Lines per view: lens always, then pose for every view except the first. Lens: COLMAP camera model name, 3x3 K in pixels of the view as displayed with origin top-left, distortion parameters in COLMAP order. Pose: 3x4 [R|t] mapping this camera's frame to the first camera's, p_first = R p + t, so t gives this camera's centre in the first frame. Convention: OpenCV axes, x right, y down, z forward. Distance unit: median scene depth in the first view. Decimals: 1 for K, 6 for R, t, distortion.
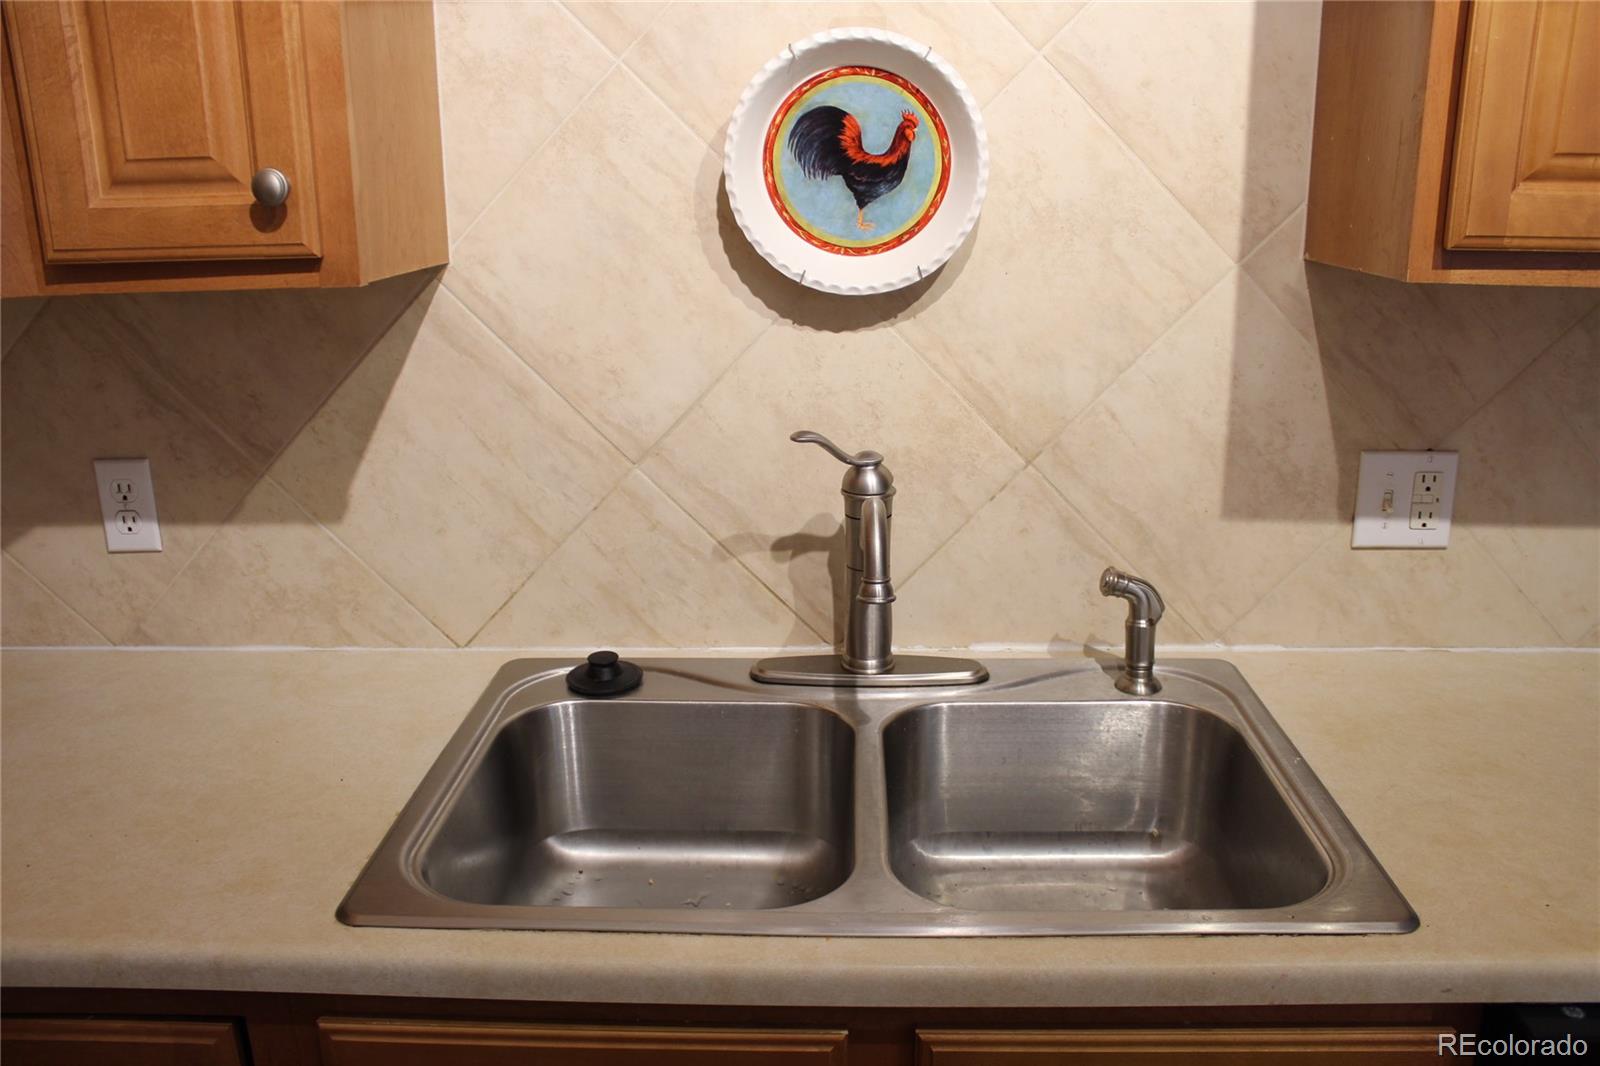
lens RADIAL K [[1312.2, 0, 813.7], [0, 1312.2, 536.9], [0, 0, 1]] dist [-0.135250, 0.025165]
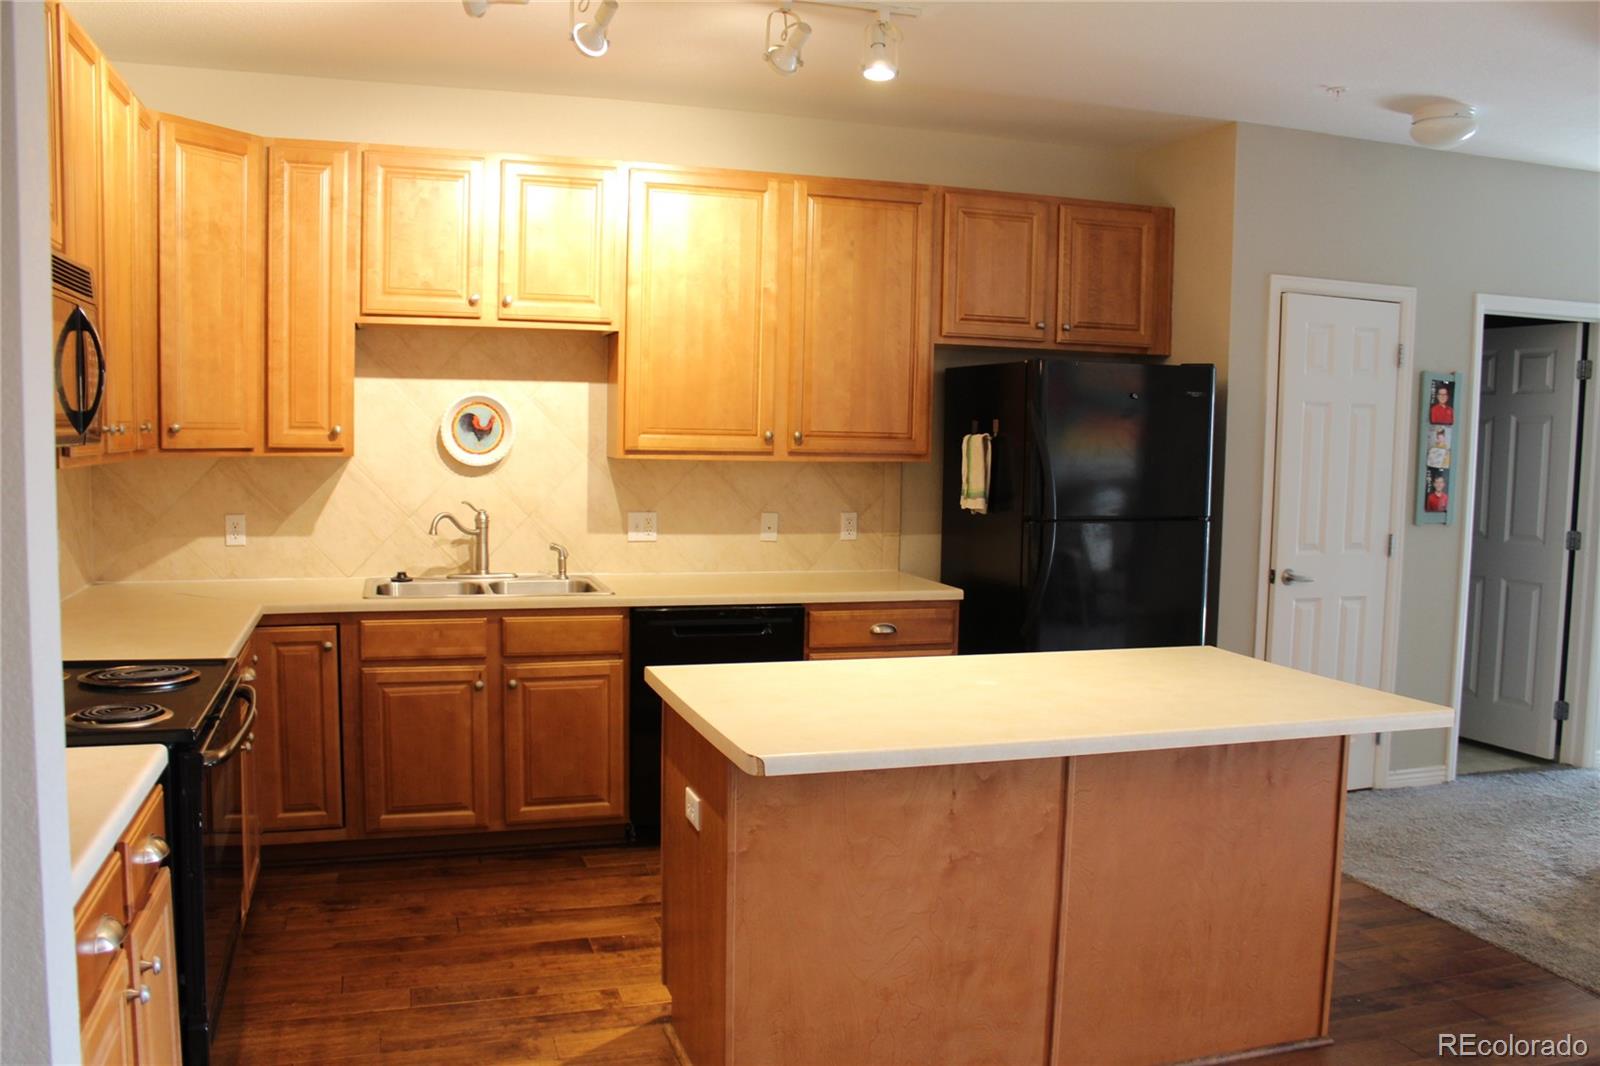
lens RADIAL K [[1312.2, 0, 799.5], [0, 1312.2, 535.0], [0, 0, 1]] dist [-0.135250, 0.025165]
pose [[0.944412, 0.000059, 0.328765, -0.291116], [0.063010, 0.981430, -0.181178, 0.664390], [-0.322671, 0.191822, 0.926870, -2.407532]]
